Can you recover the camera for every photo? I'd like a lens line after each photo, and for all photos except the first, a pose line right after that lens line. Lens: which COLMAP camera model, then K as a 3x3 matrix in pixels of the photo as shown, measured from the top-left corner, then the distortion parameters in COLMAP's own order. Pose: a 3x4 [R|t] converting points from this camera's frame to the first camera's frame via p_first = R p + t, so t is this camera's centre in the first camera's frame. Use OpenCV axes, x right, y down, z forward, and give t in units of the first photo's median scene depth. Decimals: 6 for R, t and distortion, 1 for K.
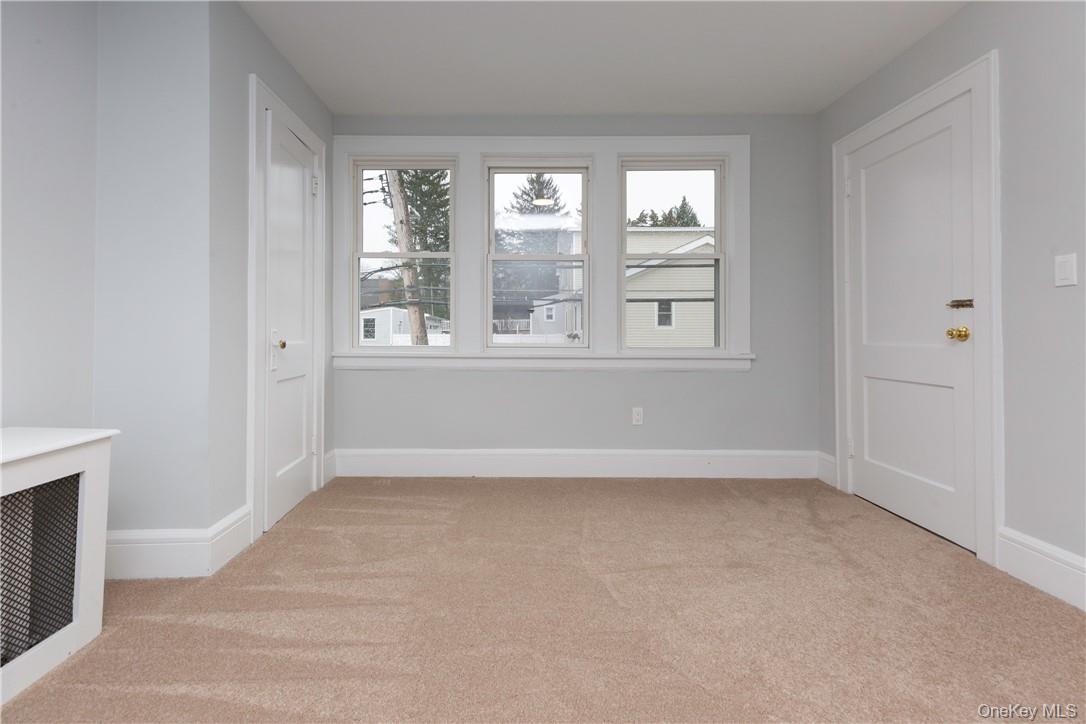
lens RADIAL K [[491.5, 0, 526.1], [0, 491.5, 326.6], [0, 0, 1]] dist [0.001120, -0.000142]
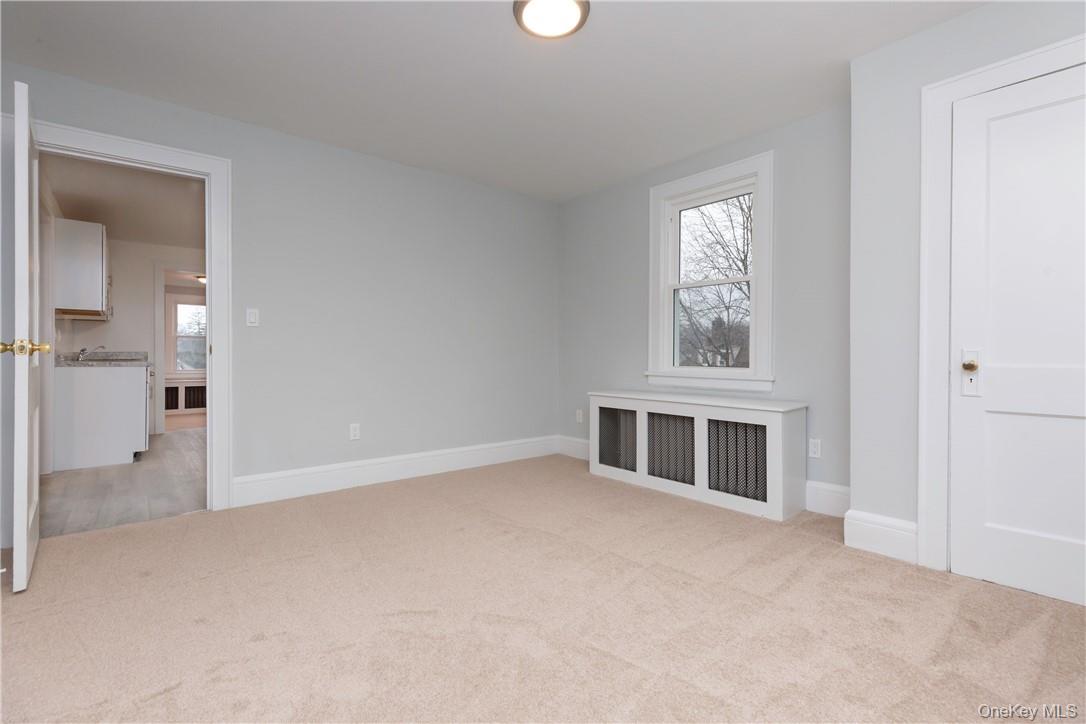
lens RADIAL K [[489.5, 0, 544.3], [0, 489.5, 352.6], [0, 0, 1]] dist [0.002114, 0.000179]
pose [[-0.777585, 0.002679, -0.628772, 0.500715], [0.011473, 0.999885, -0.009927, 0.010099], [0.628673, -0.014933, -0.777526, 0.996257]]
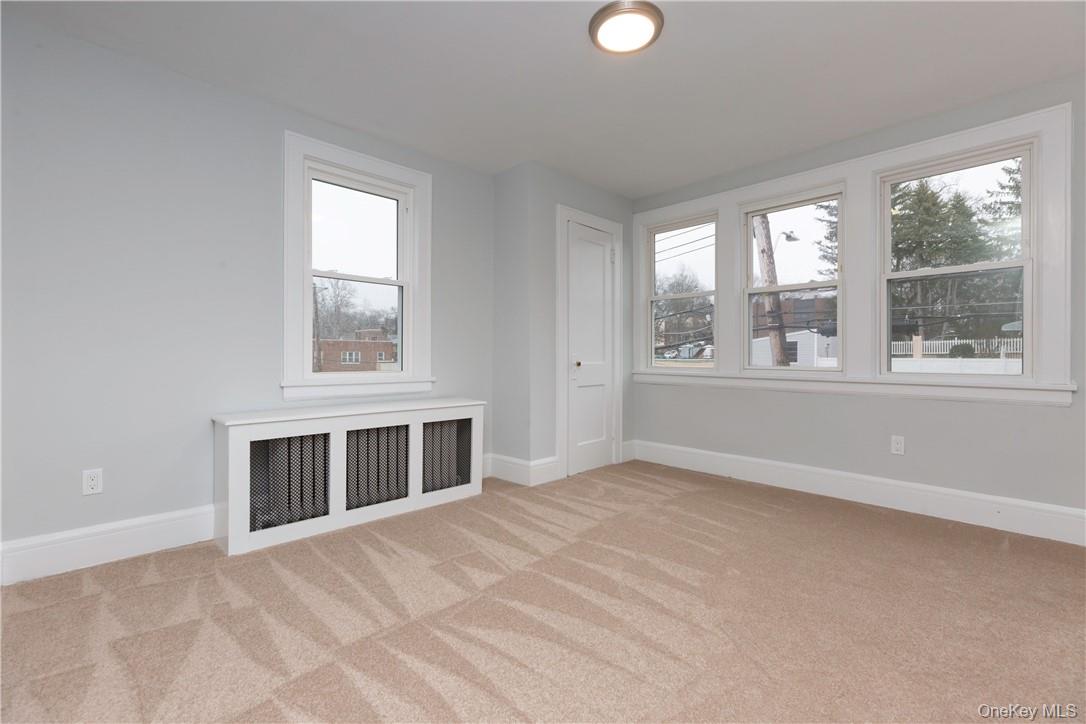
lens RADIAL K [[489.5, 0, 544.3], [0, 489.5, 352.6], [0, 0, 1]] dist [0.002114, 0.000179]
pose [[0.683309, -0.004902, -0.730113, 0.498000], [0.008191, 0.999966, 0.000952, -0.001716], [0.730084, -0.006630, 0.683326, -0.150375]]
